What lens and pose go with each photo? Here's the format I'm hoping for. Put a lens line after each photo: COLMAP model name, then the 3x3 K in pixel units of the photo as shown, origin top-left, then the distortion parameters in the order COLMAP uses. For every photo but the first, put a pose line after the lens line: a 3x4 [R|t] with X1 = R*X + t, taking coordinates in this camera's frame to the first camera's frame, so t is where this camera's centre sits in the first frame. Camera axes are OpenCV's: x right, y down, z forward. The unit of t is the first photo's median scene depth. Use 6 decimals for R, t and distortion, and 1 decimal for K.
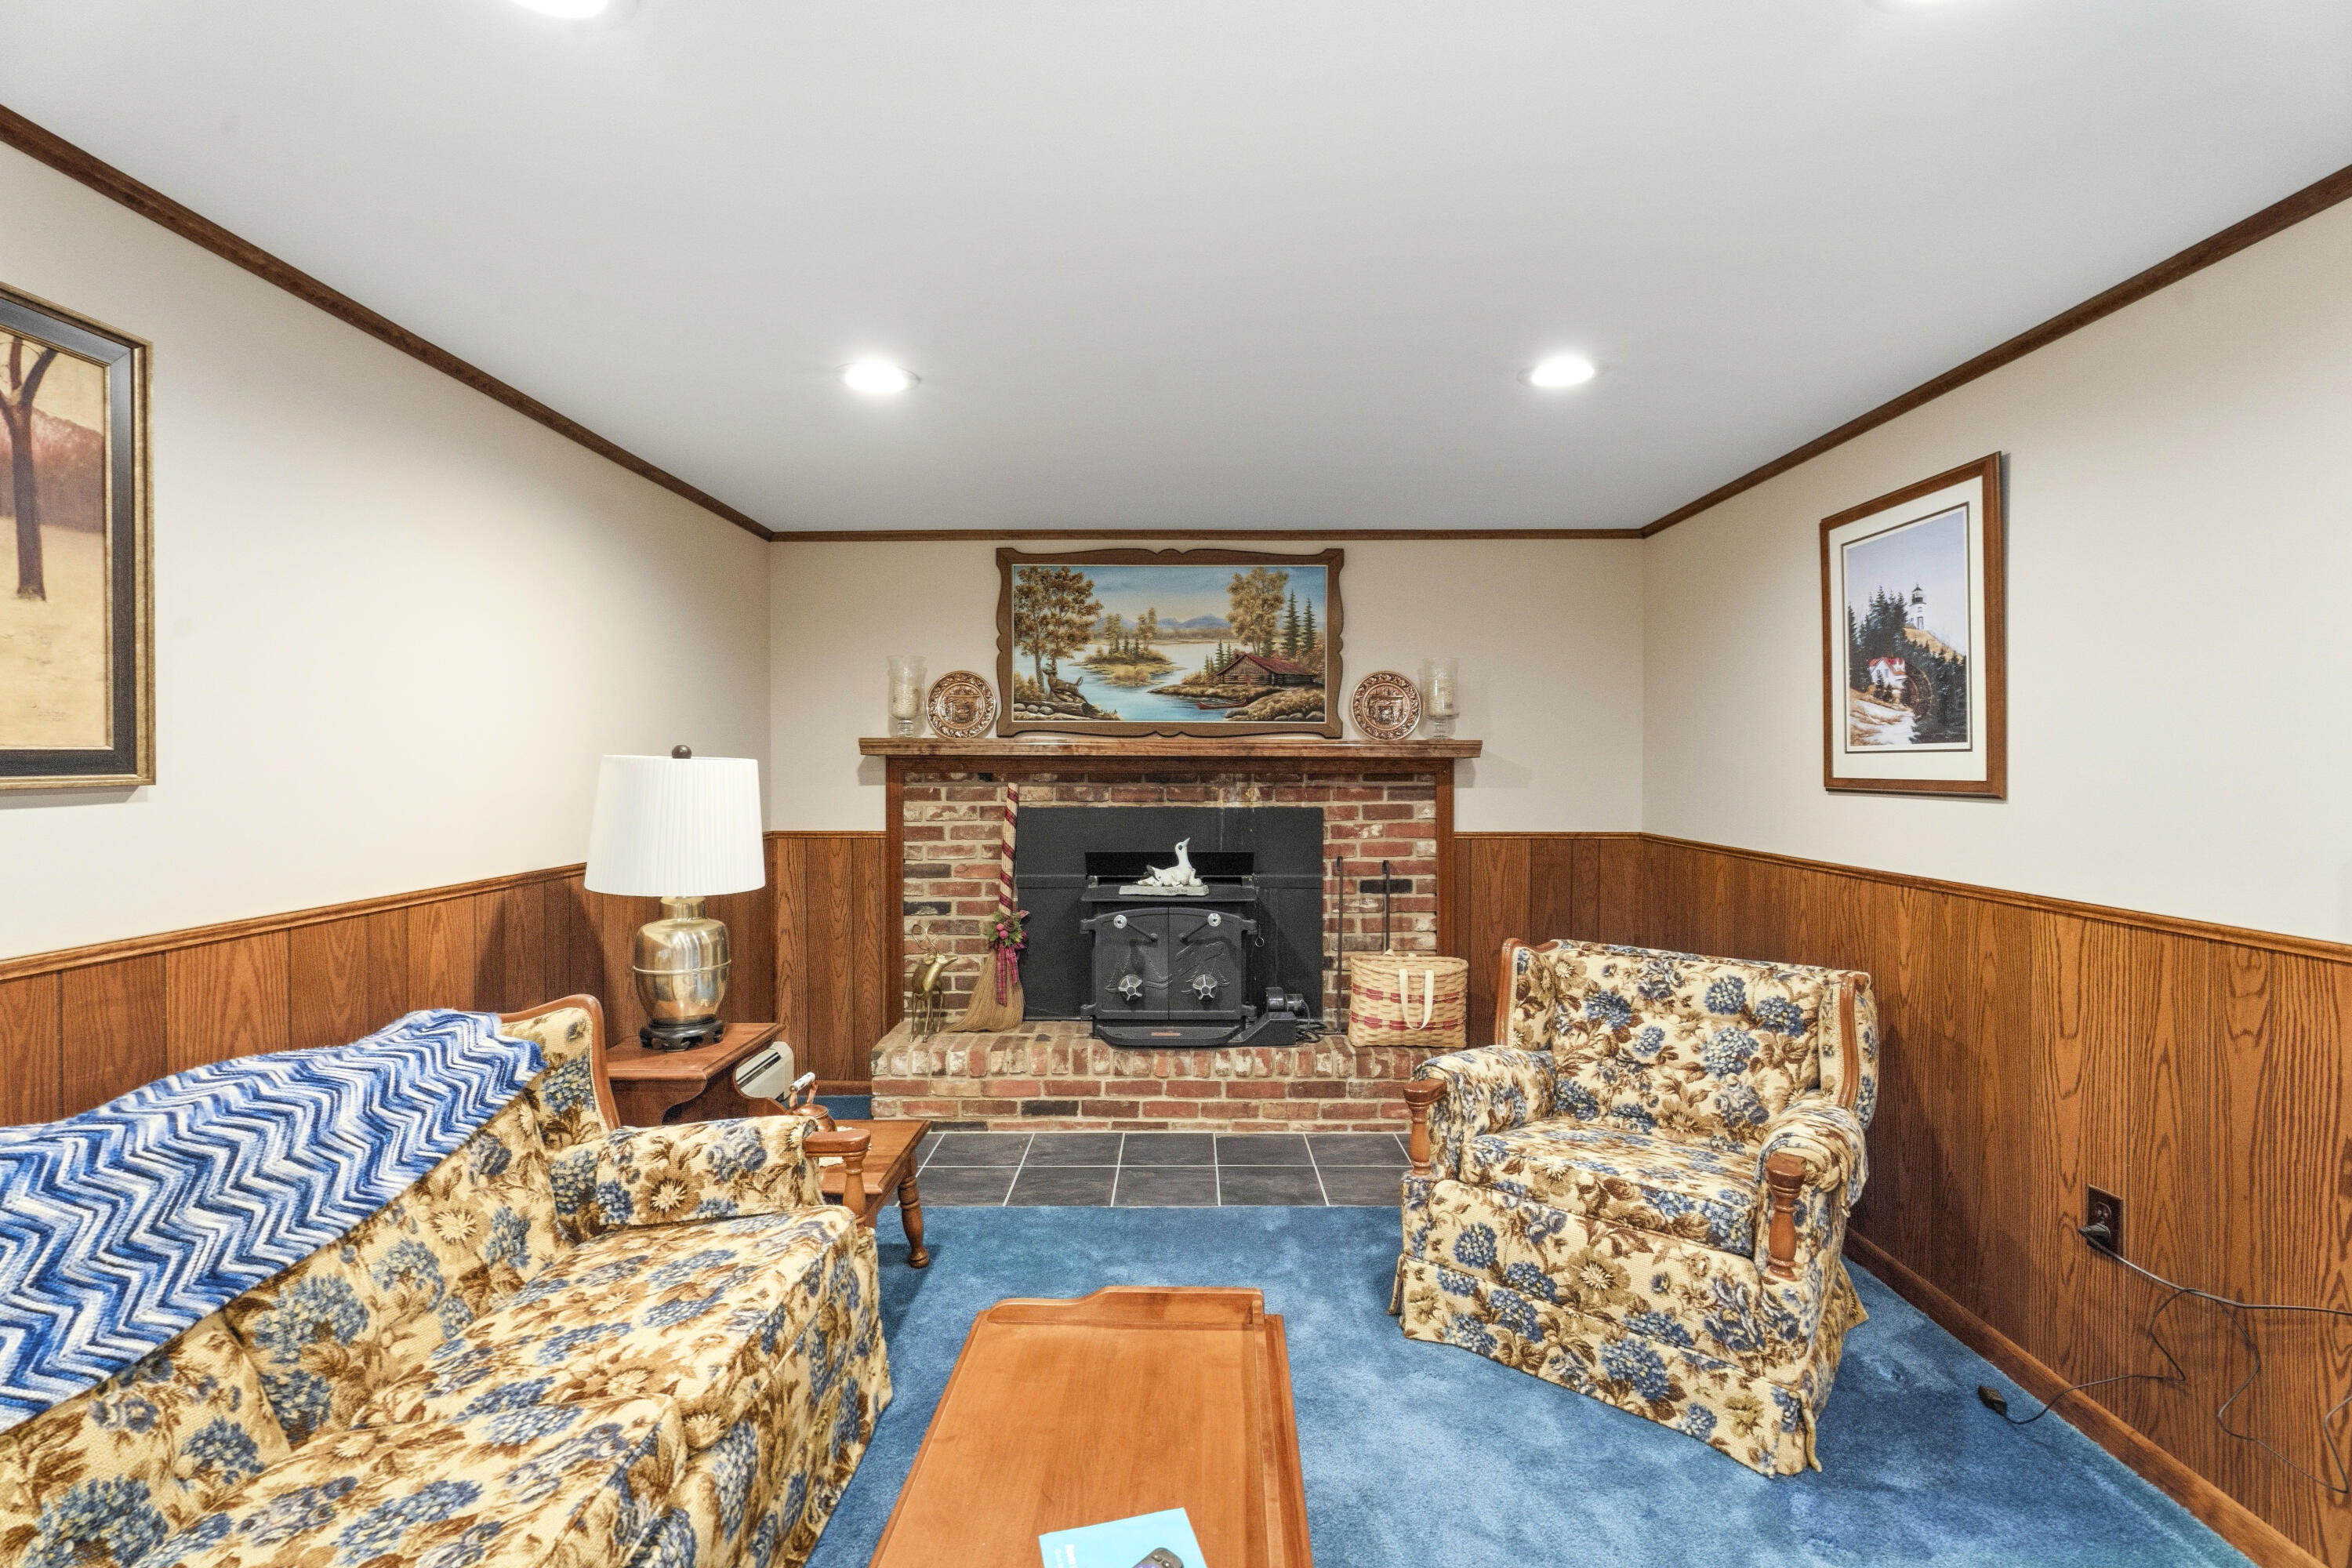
lens RADIAL K [[1072.9, 0, 1177.9], [0, 1072.9, 768.3], [0, 0, 1]] dist [0.014794, 0.000063]
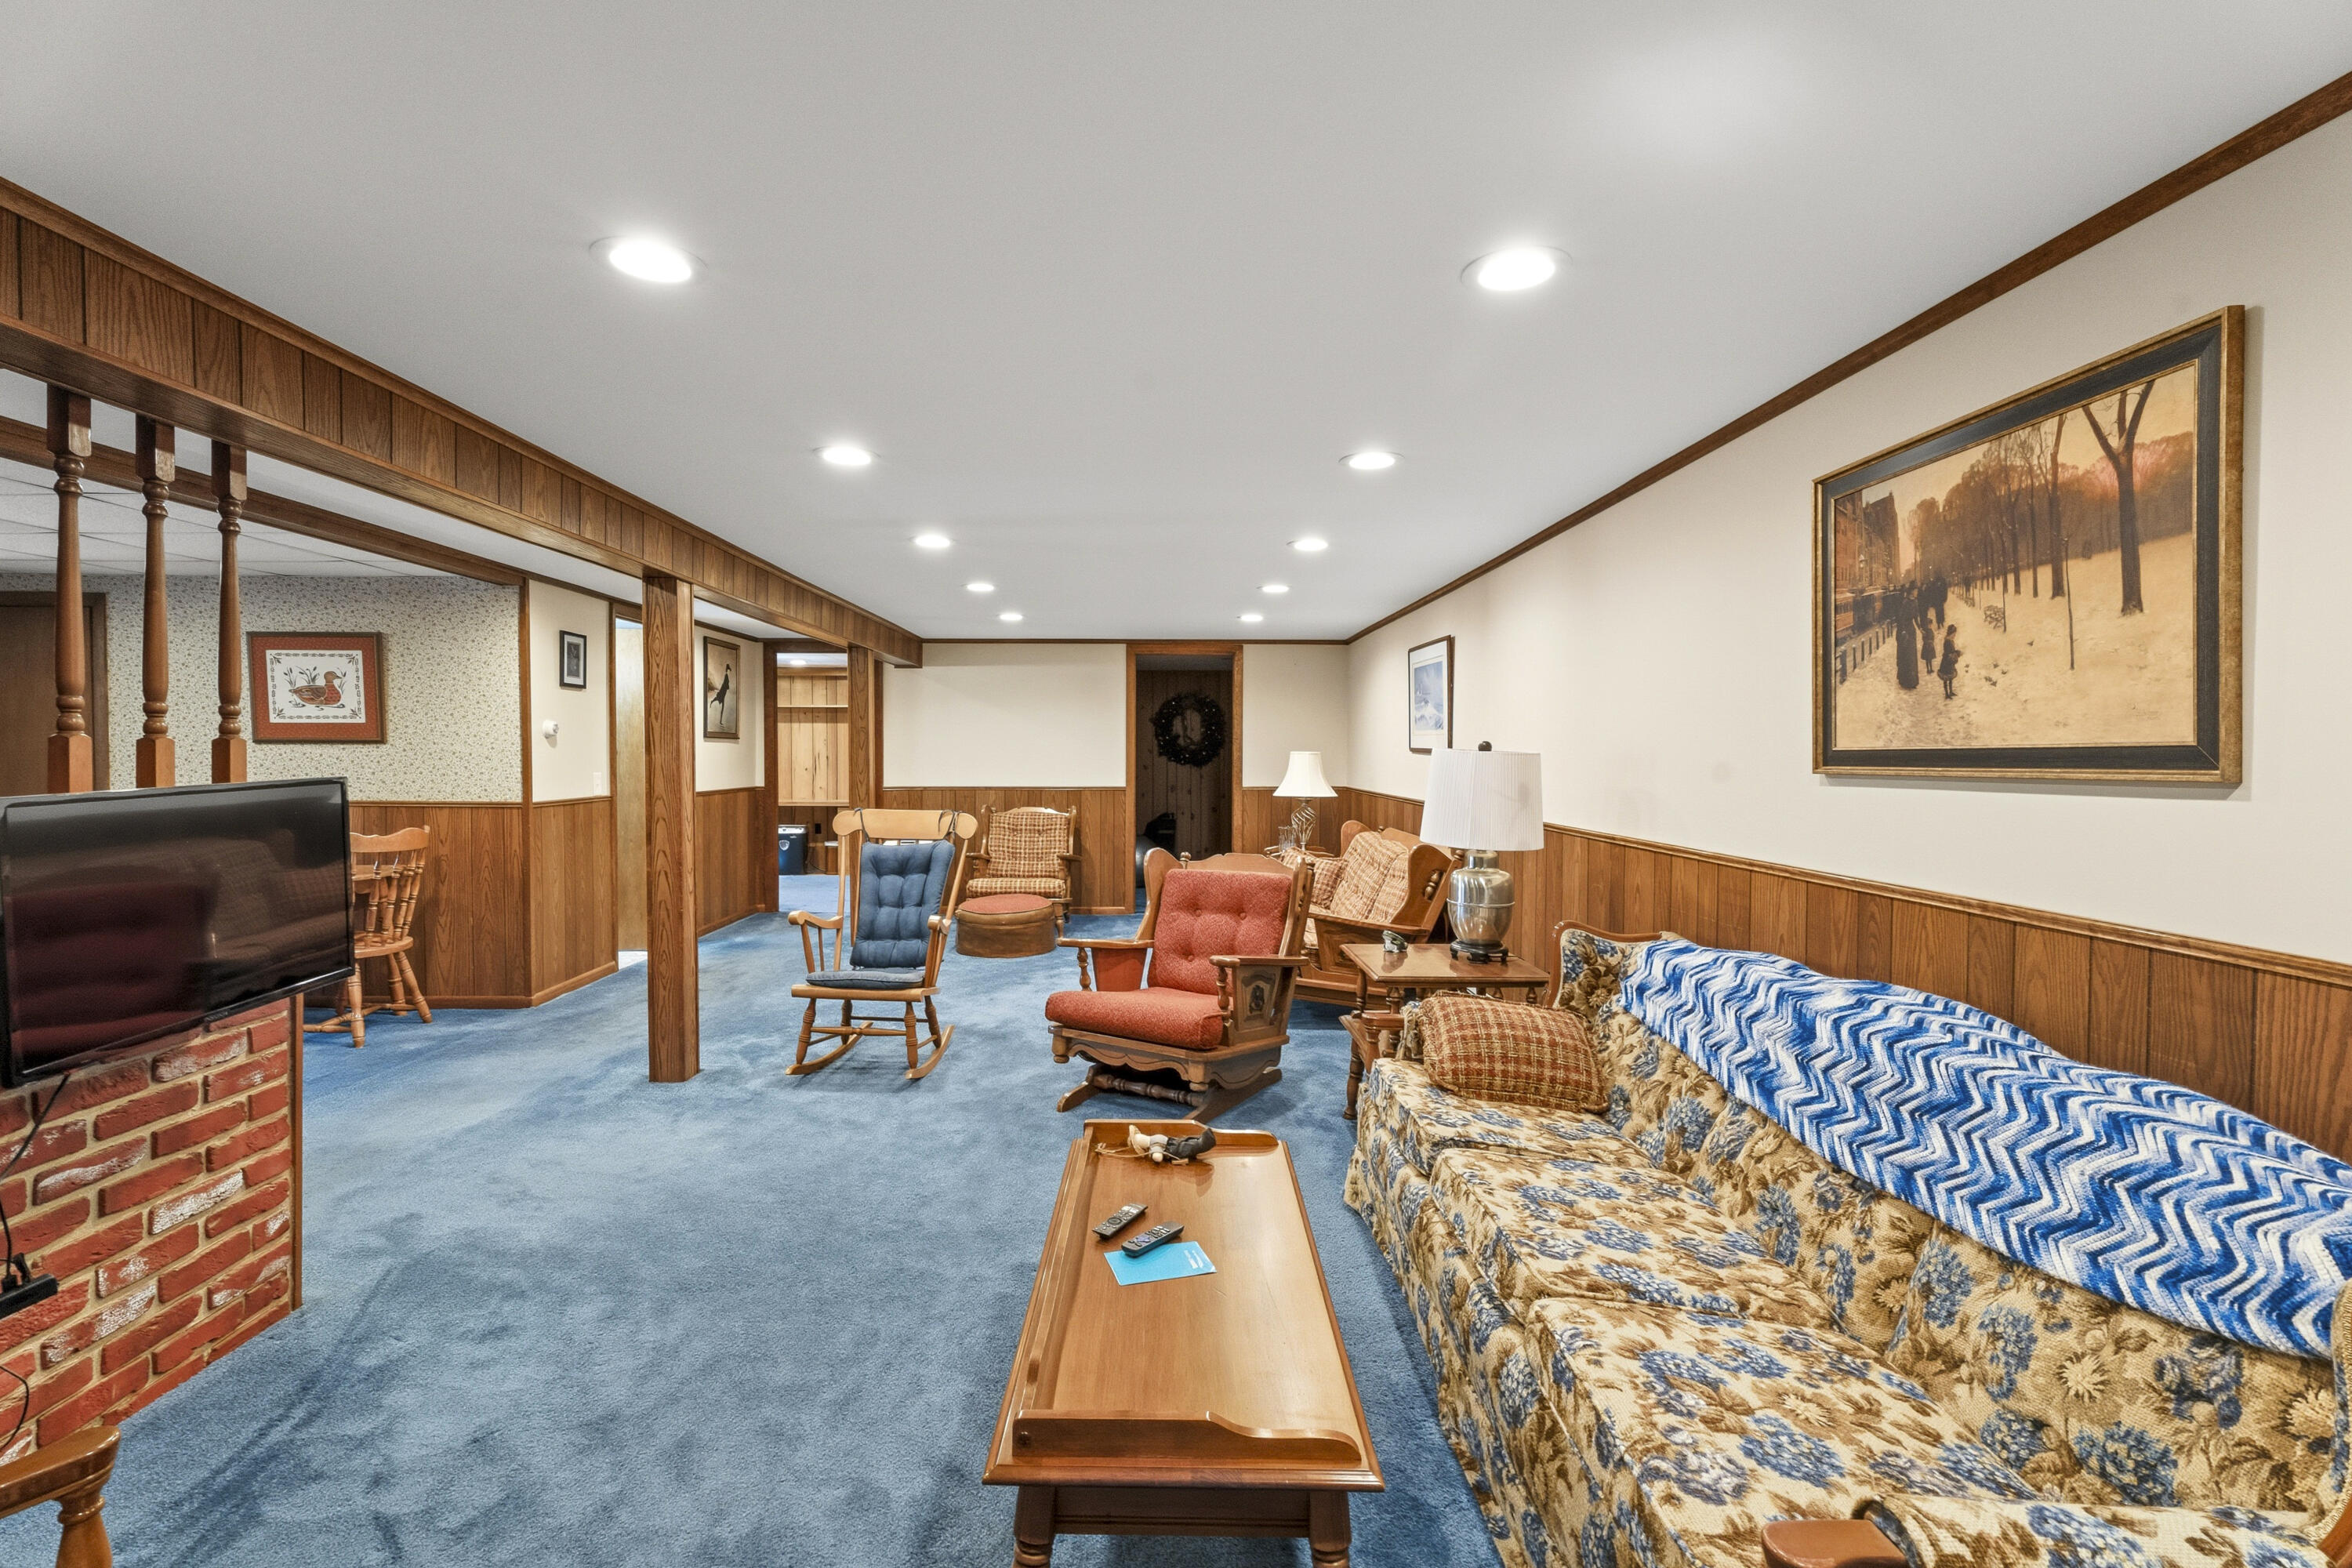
lens RADIAL K [[1072.9, 0, 1177.9], [0, 1072.9, 768.3], [0, 0, 1]] dist [0.014794, 0.000063]
pose [[-0.999547, -0.006932, -0.029289, -0.020555], [-0.007519, 0.999772, 0.019984, -0.008045], [0.029144, 0.020195, -0.999371, 1.970598]]
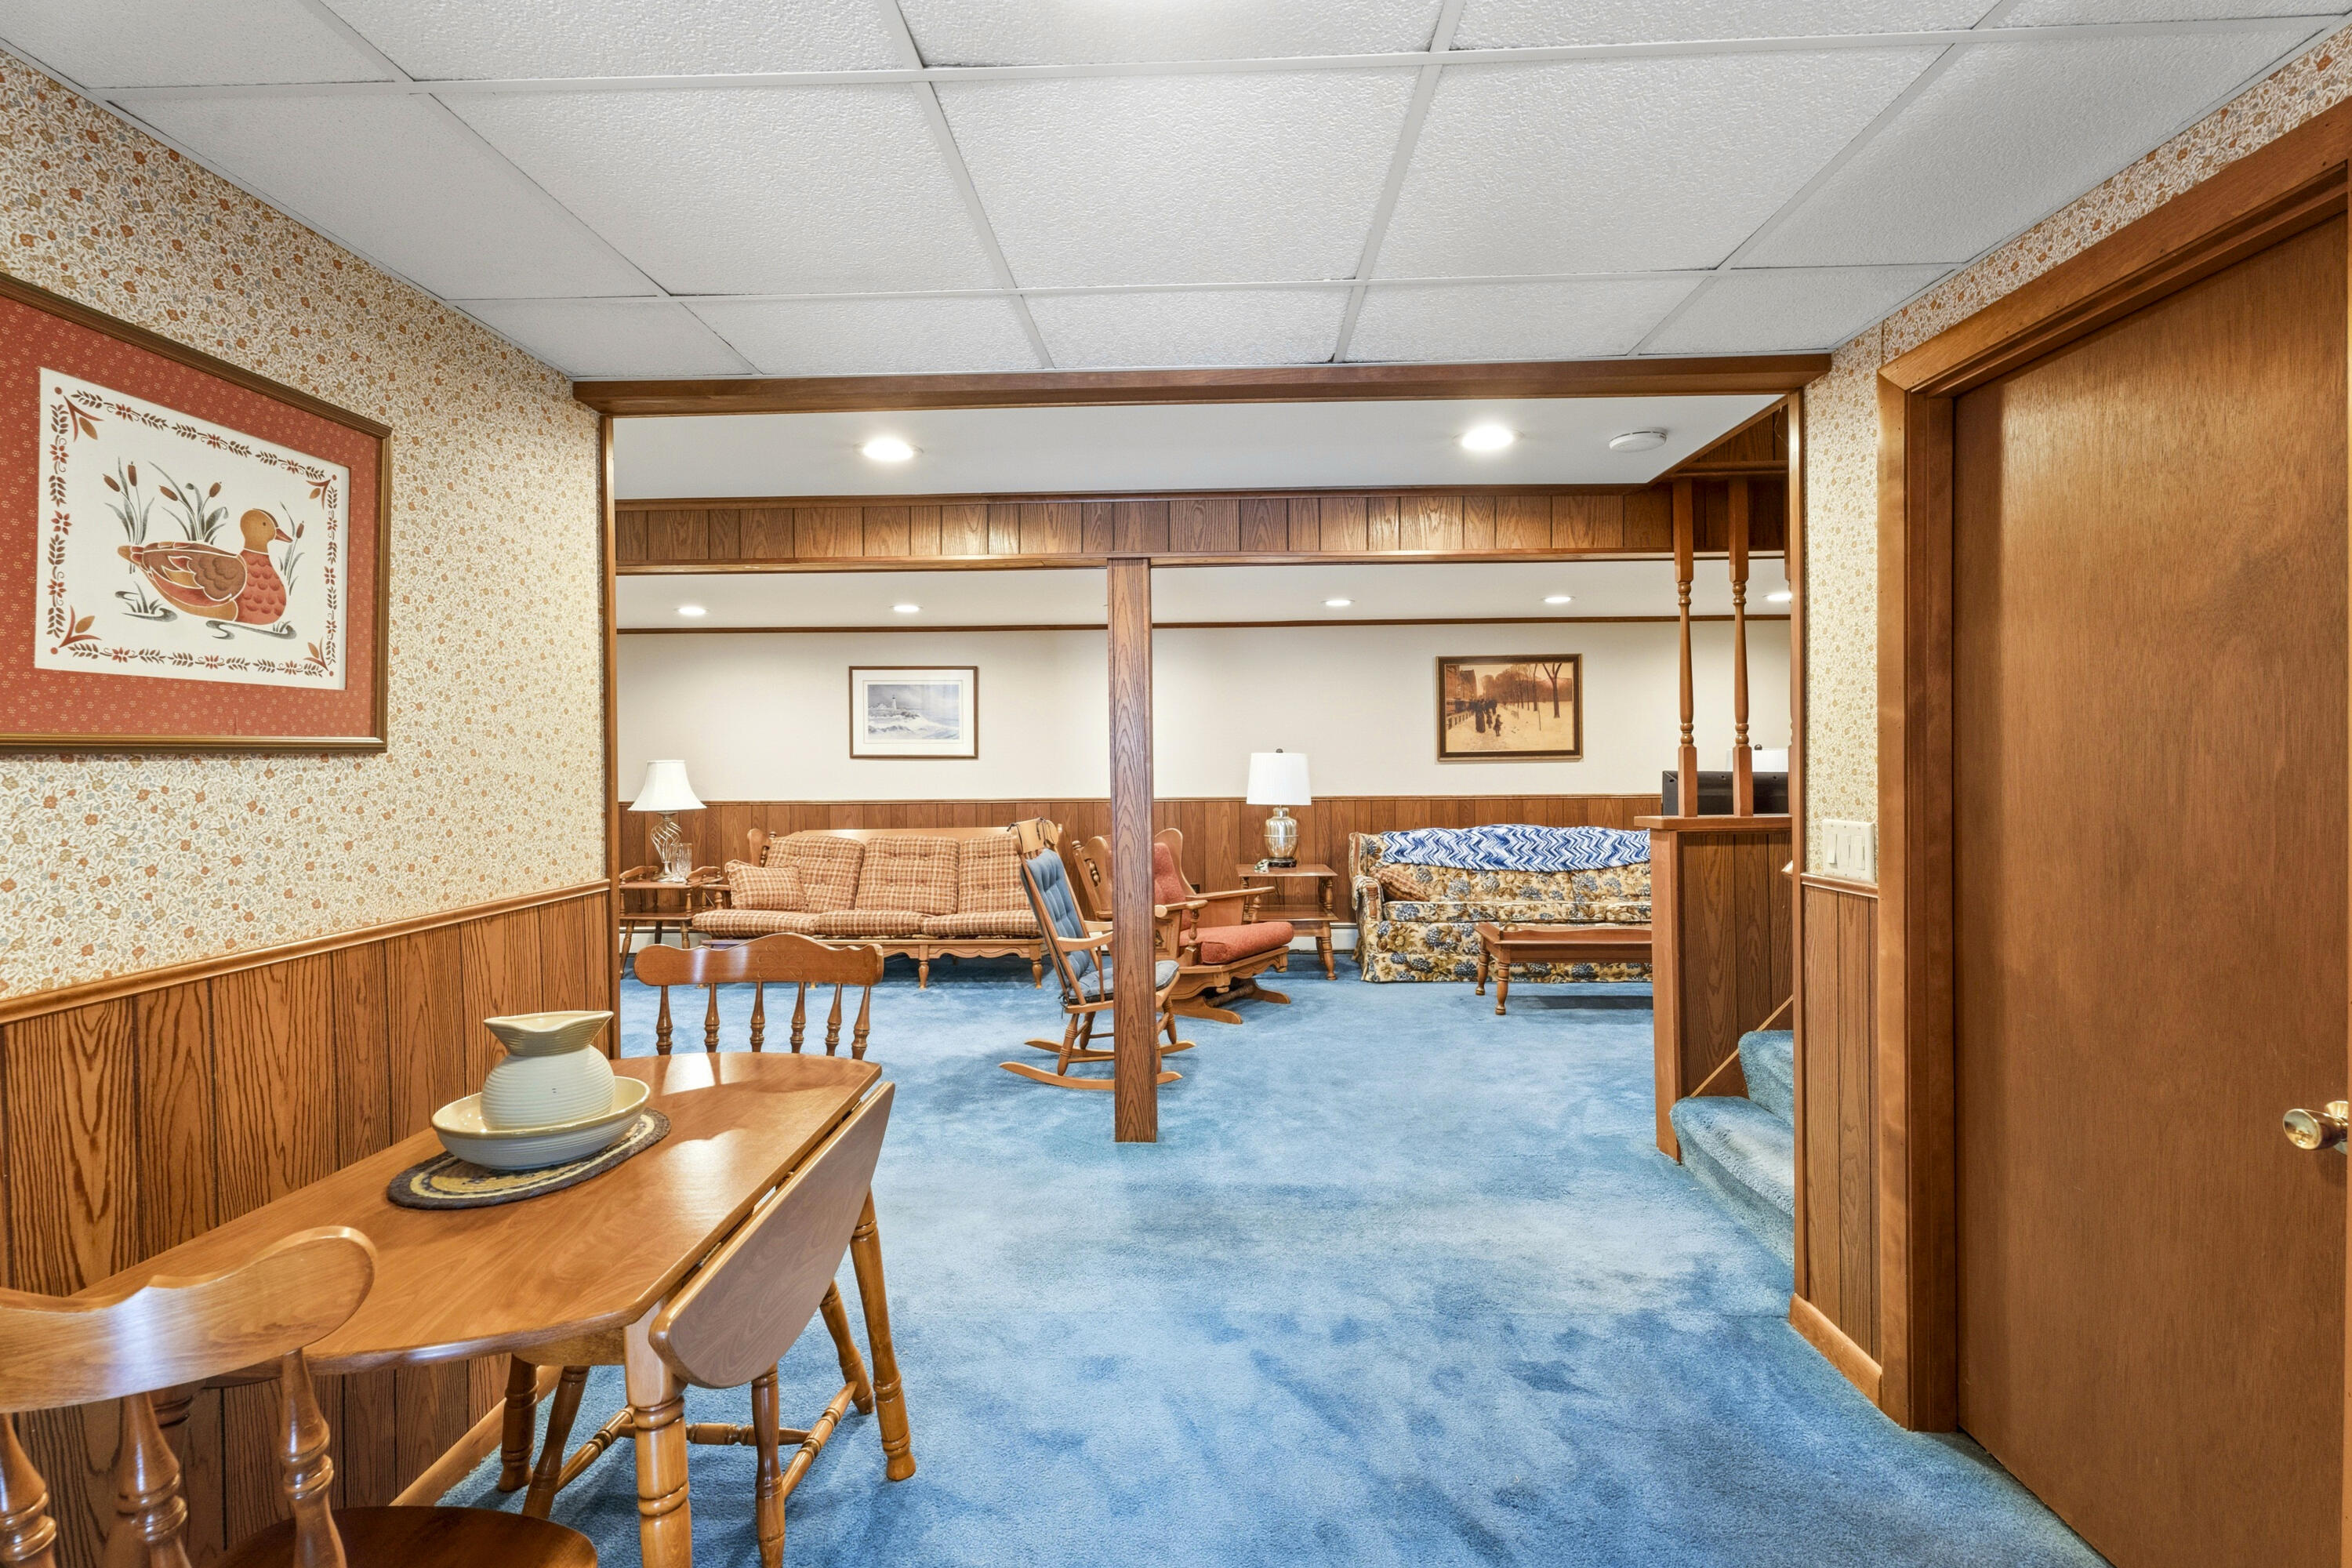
lens RADIAL K [[1084.1, 0, 1176.1], [0, 1084.1, 734.2], [0, 0, 1]] dist [-0.001556, 0.000942]
pose [[-0.010568, -0.022576, -0.999689, 3.368464], [0.006215, 0.999724, -0.022642, 0.009734], [0.999925, -0.006453, -0.010425, -0.534836]]
